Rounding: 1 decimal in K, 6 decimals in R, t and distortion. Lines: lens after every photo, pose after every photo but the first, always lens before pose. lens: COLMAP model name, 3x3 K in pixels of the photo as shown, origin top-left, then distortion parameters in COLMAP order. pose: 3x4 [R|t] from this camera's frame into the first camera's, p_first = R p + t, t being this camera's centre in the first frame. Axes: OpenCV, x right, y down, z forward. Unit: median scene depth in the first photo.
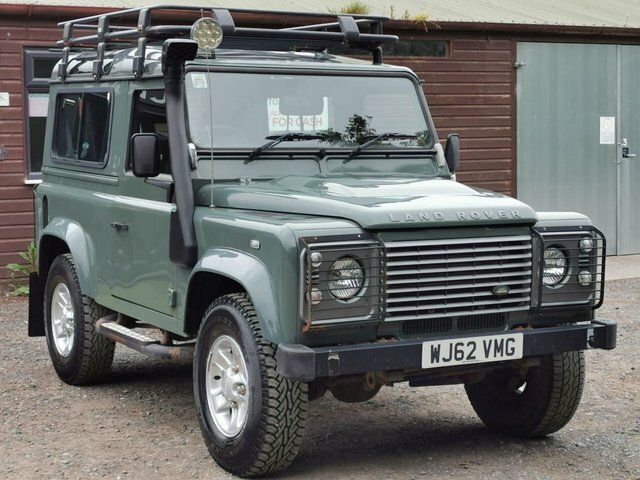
lens RADIAL K [[1268.1, 0, 326.6], [0, 1268.1, 225.8], [0, 0, 1]] dist [0.211052, -1.671824]
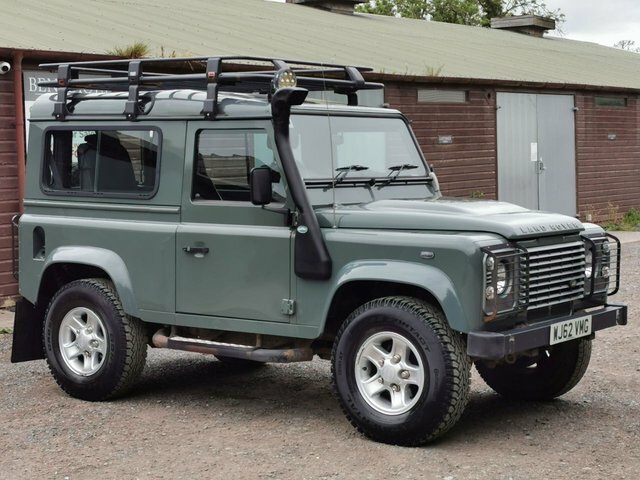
lens RADIAL K [[1268.1, 0, 326.6], [0, 1268.1, 225.8], [0, 0, 1]] dist [0.211052, -1.671824]
pose [[0.909705, -0.031775, 0.414038, -0.629925], [0.040690, 0.999091, -0.012728, -0.002101], [-0.413257, 0.028426, 0.910171, -0.087636]]
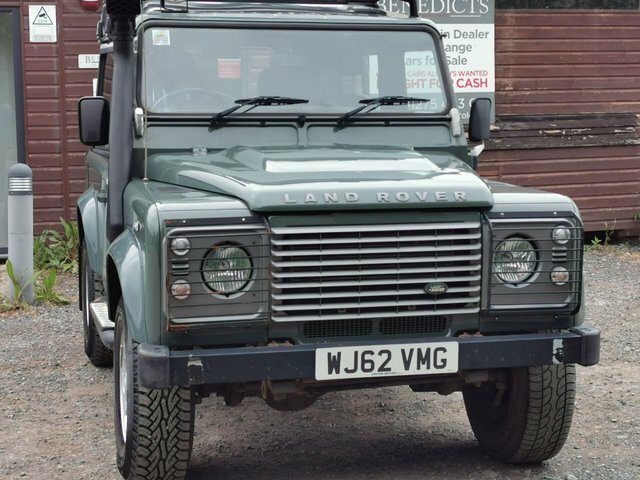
lens RADIAL K [[1268.1, 0, 326.6], [0, 1268.1, 225.8], [0, 0, 1]] dist [0.211052, -1.671824]
pose [[0.965948, 0.024631, -0.257563, 0.277630], [-0.017092, 0.999359, 0.031470, -0.014240], [0.258173, -0.025996, 0.965749, 0.189529]]
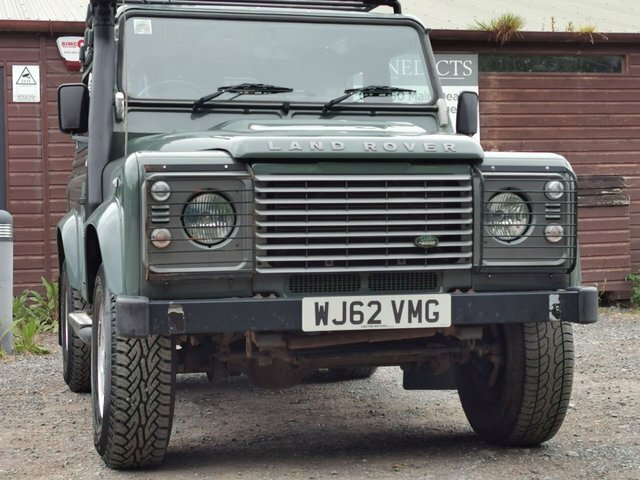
lens RADIAL K [[1268.1, 0, 326.6], [0, 1268.1, 225.8], [0, 0, 1]] dist [0.211052, -1.671824]
pose [[0.968696, -0.013524, -0.247880, 0.271509], [-0.005028, 0.997241, -0.074058, 0.099304], [0.248197, 0.072986, 0.965956, 0.219036]]
